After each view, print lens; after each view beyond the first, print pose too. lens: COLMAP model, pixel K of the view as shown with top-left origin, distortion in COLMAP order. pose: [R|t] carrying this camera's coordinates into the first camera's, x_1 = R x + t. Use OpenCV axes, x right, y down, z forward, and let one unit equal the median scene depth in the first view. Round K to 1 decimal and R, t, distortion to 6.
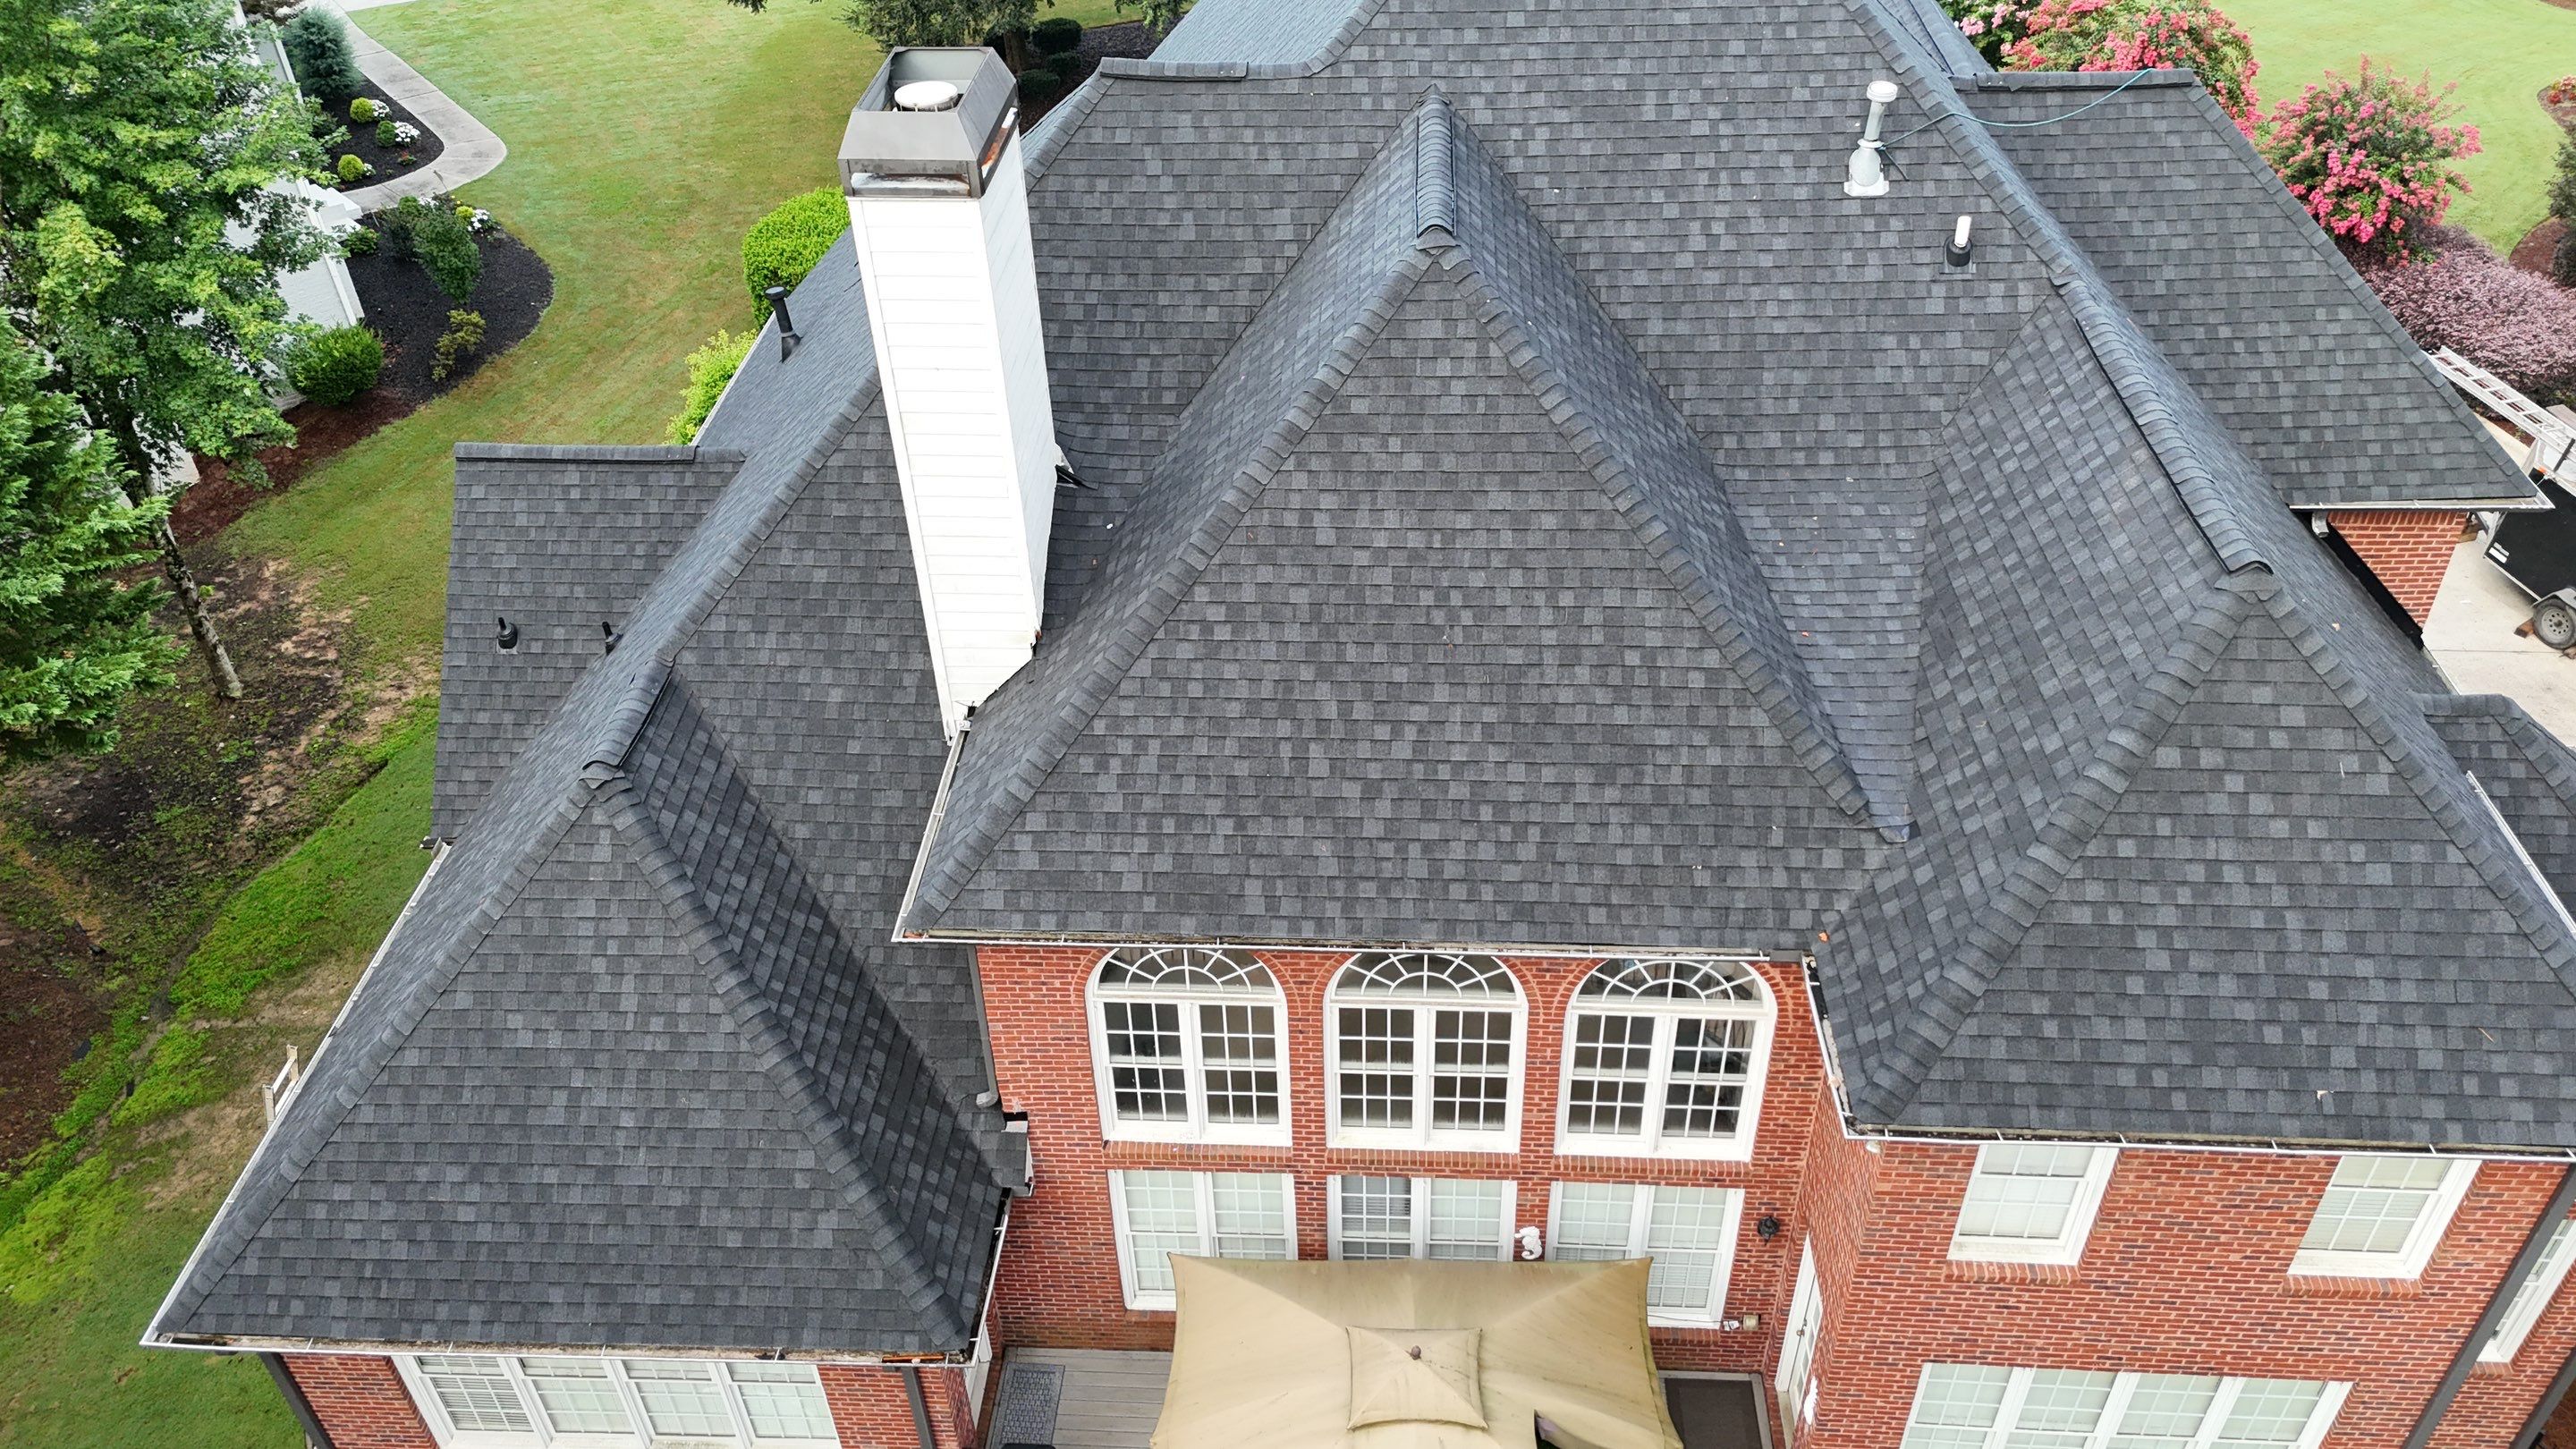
lens RADIAL K [[1886.5, 0, 1288.1], [0, 1886.5, 721.1], [0, 0, 1]] dist [0.086349, -0.084202]
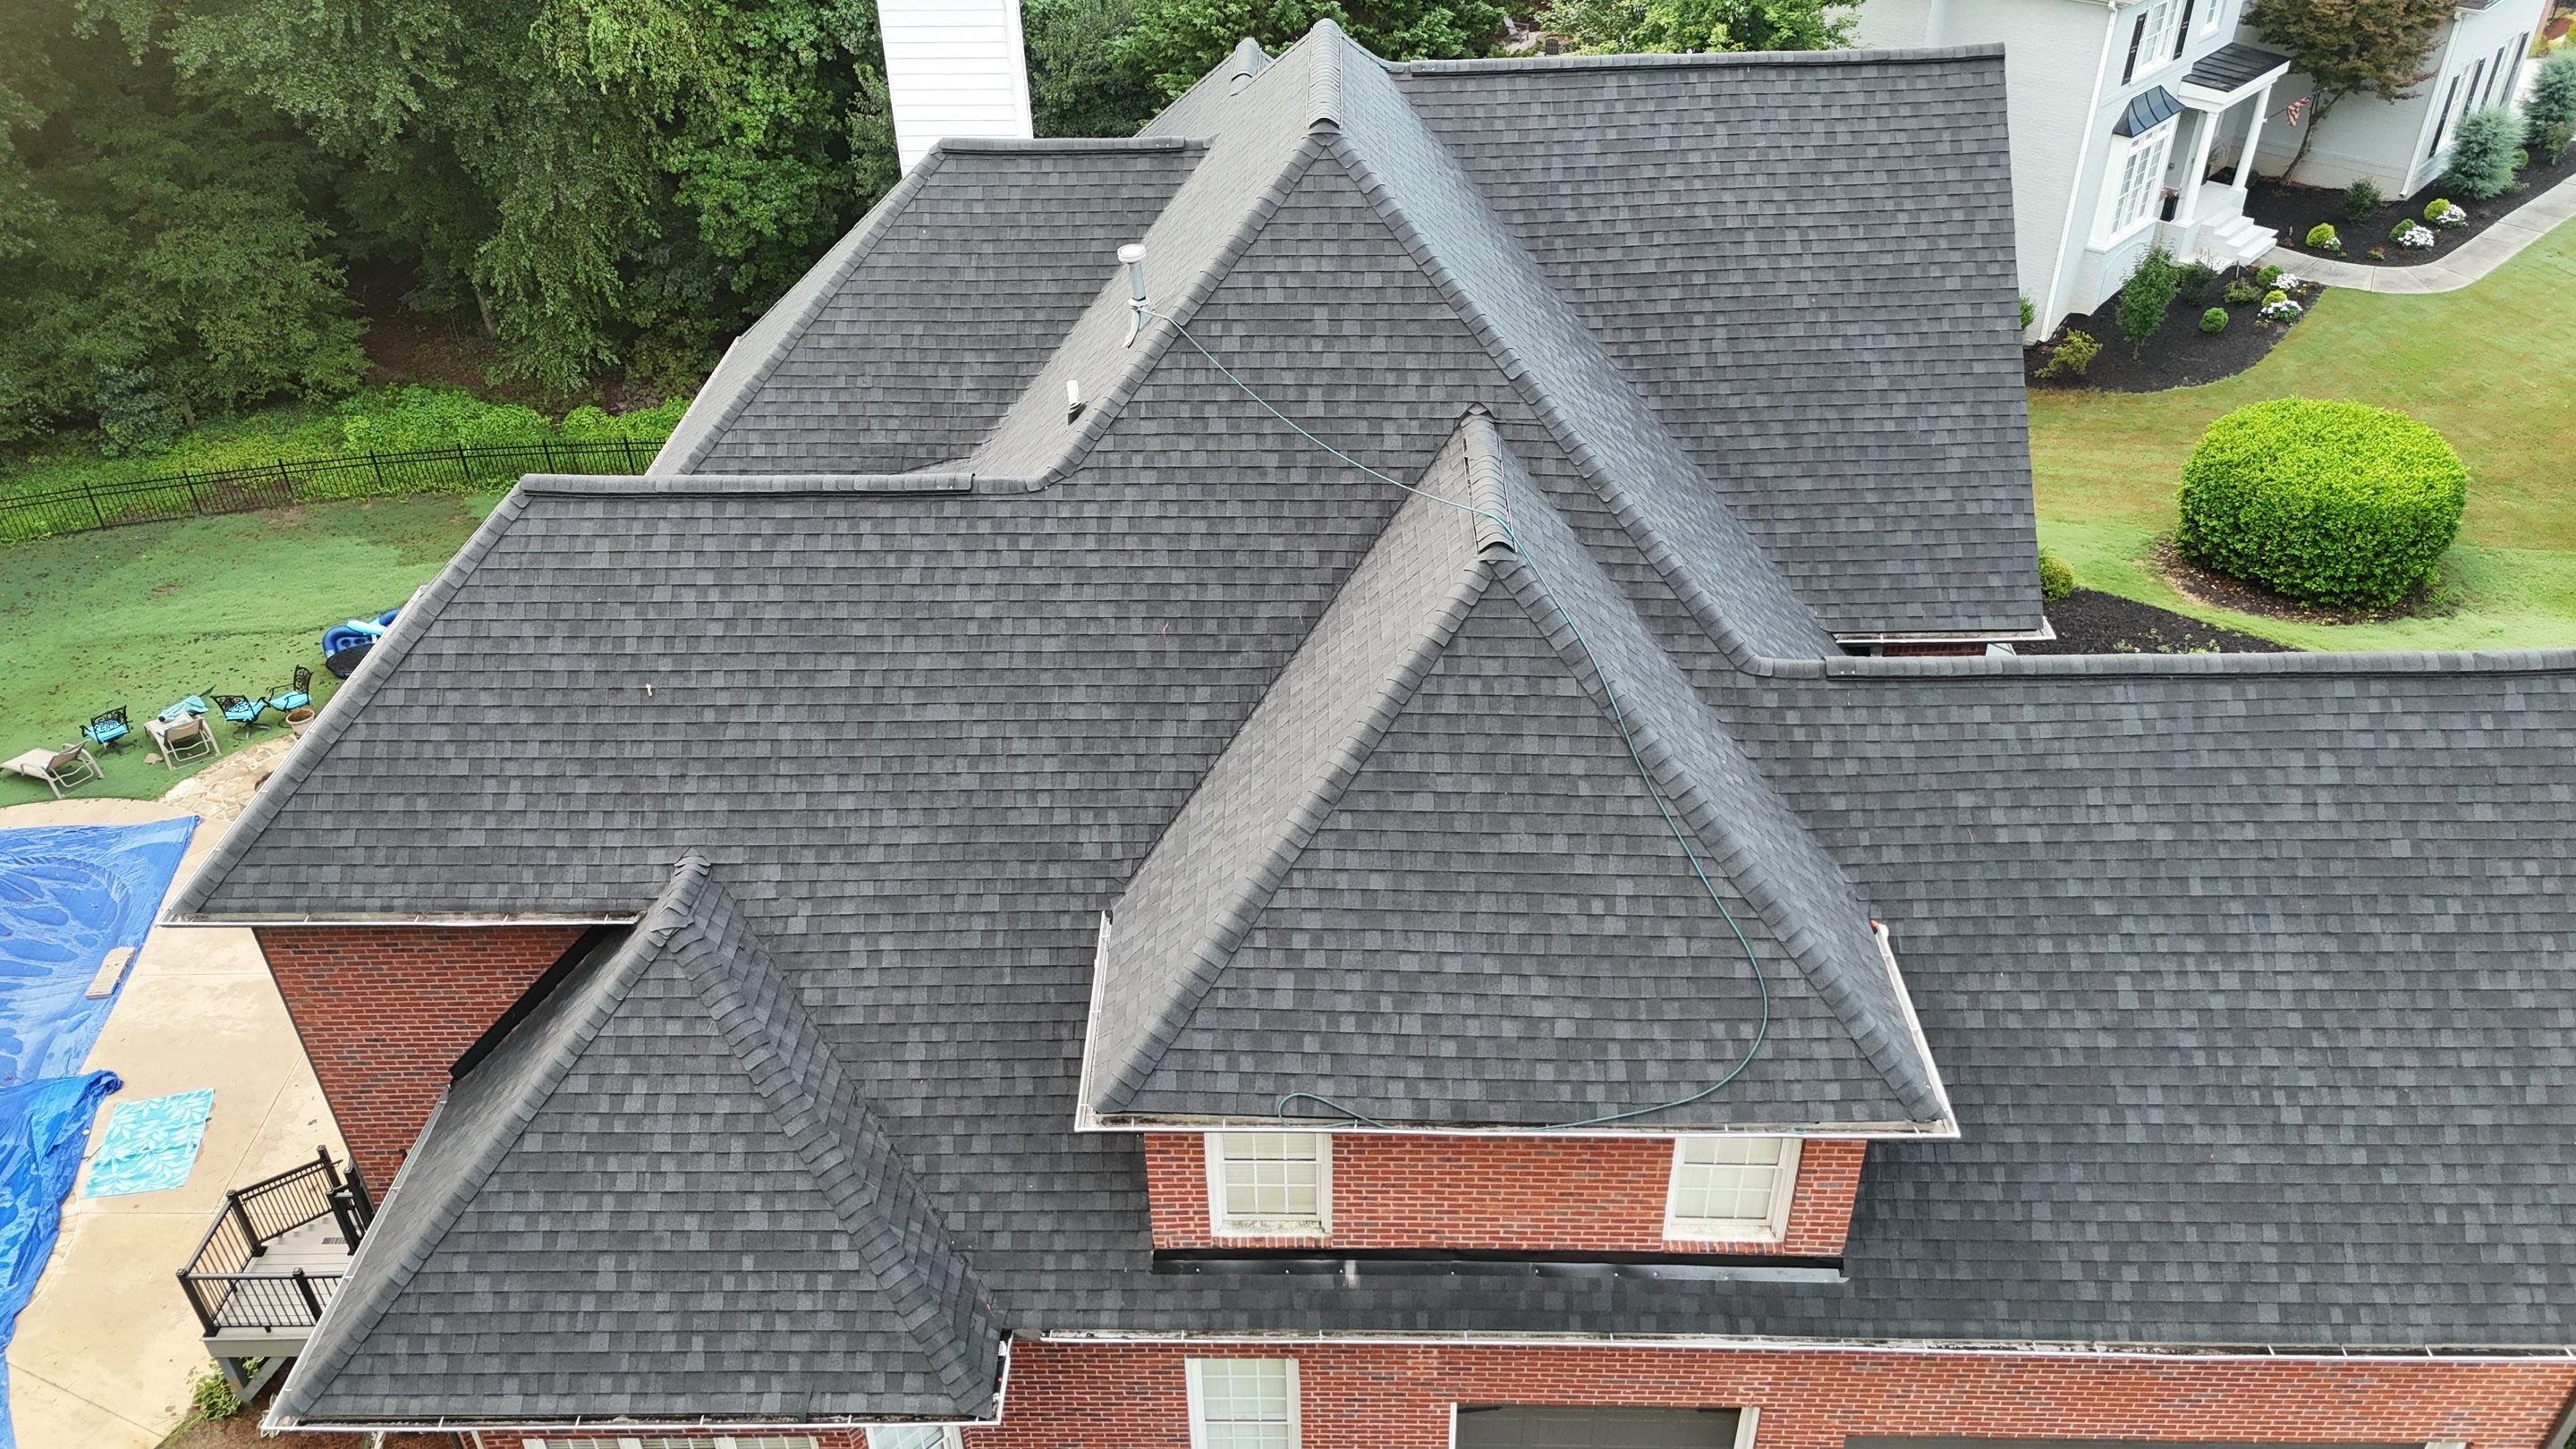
lens RADIAL K [[1891.4, 0, 1283.1], [0, 1891.4, 715.1], [0, 0, 1]] dist [0.076521, -0.048692]
pose [[0.037517, 0.582637, -0.811866, 1.334287], [-0.598574, 0.663664, 0.448619, -0.689786], [0.800189, 0.469131, 0.373650, 0.801275]]
